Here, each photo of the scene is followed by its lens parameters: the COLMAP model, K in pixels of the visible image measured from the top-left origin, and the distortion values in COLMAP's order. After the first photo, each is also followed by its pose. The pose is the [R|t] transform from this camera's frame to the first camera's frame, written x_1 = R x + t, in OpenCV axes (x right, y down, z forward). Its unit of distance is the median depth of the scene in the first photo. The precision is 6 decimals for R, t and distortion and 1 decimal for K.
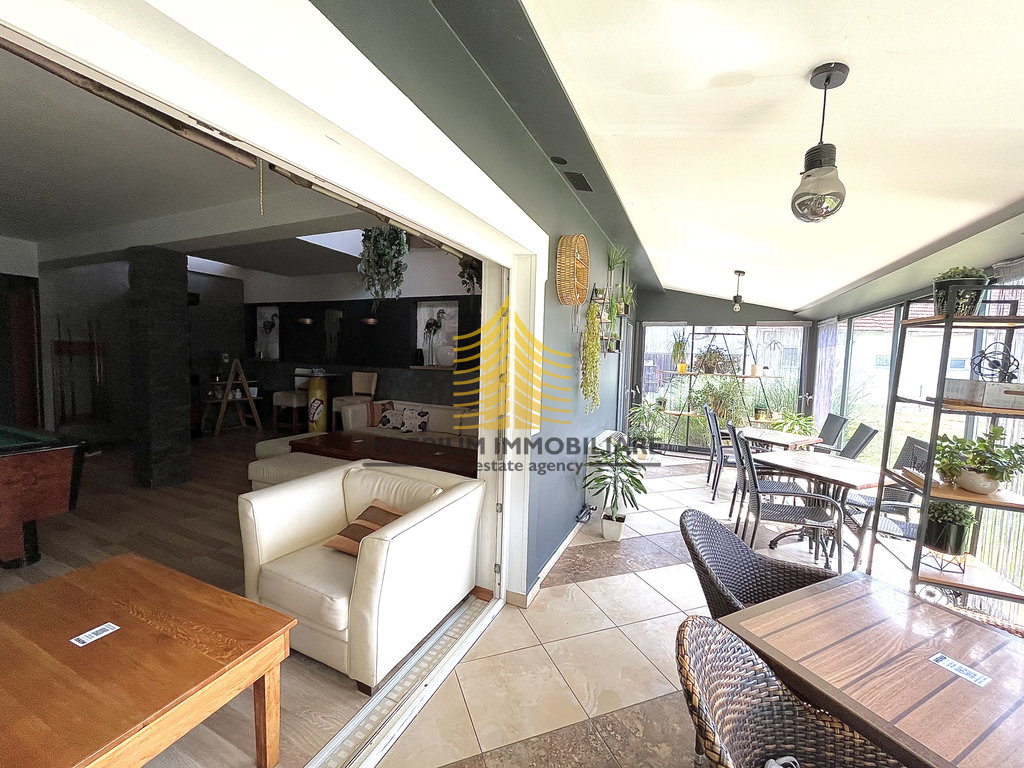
lens RADIAL K [[413.8, 0, 506.7], [0, 413.8, 386.2], [0, 0, 1]] dist [-0.000222, 0.000092]
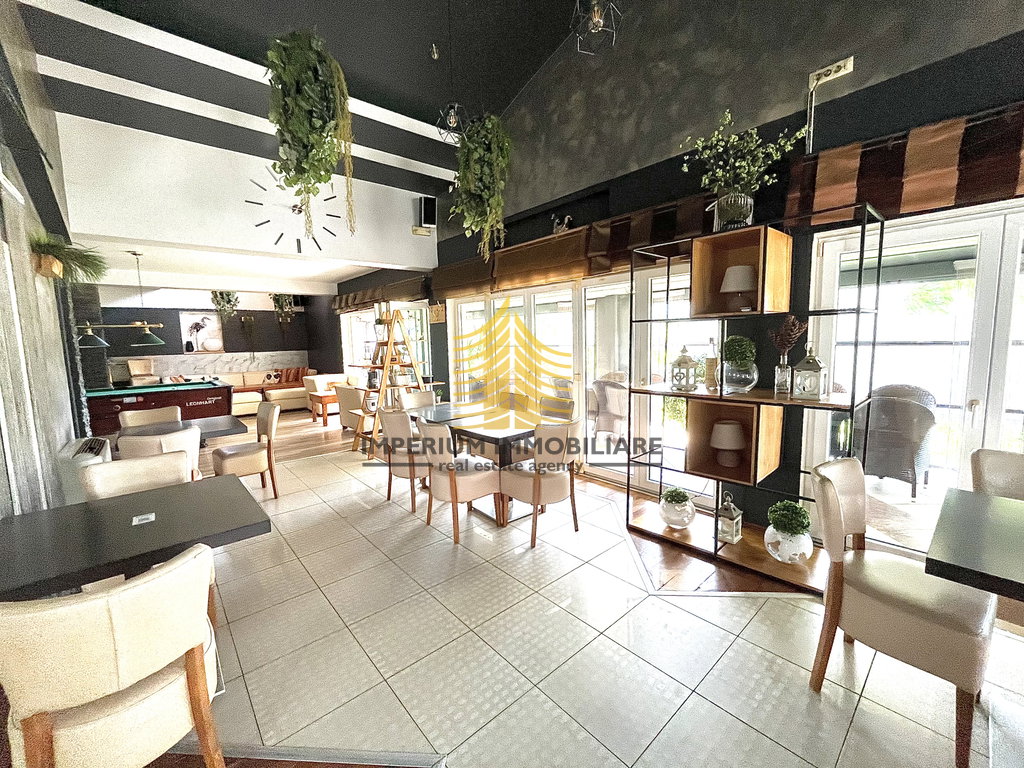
lens RADIAL K [[413.8, 0, 504.9], [0, 413.8, 381.2], [0, 0, 1]] dist [-0.000222, 0.000092]
pose [[0.399083, -0.137663, 0.906522, -1.177086], [0.107051, 0.988899, 0.103045, 0.026763], [-0.910644, 0.055921, 0.409390, -0.733859]]
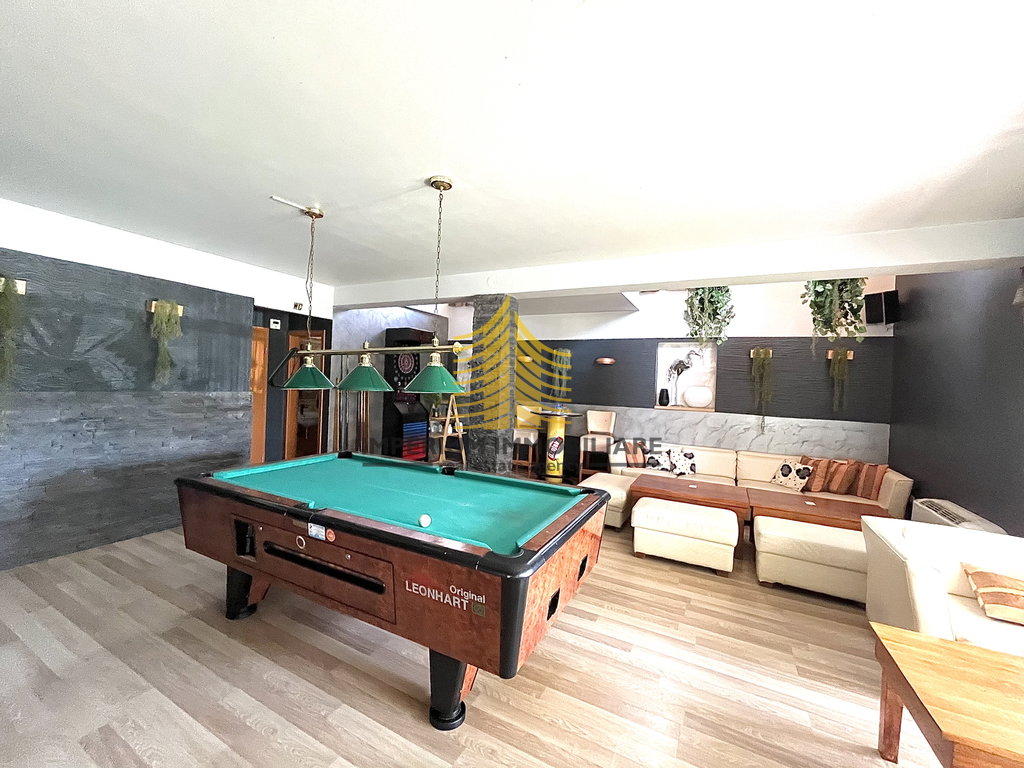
lens RADIAL K [[413.8, 0, 510.3], [0, 413.8, 383.4], [0, 0, 1]] dist [-0.000222, 0.000092]
pose [[0.999490, 0.011902, -0.029634, -0.553208], [-0.013988, 0.997362, -0.071230, -0.026883], [0.028708, 0.071608, 0.997020, -0.014906]]
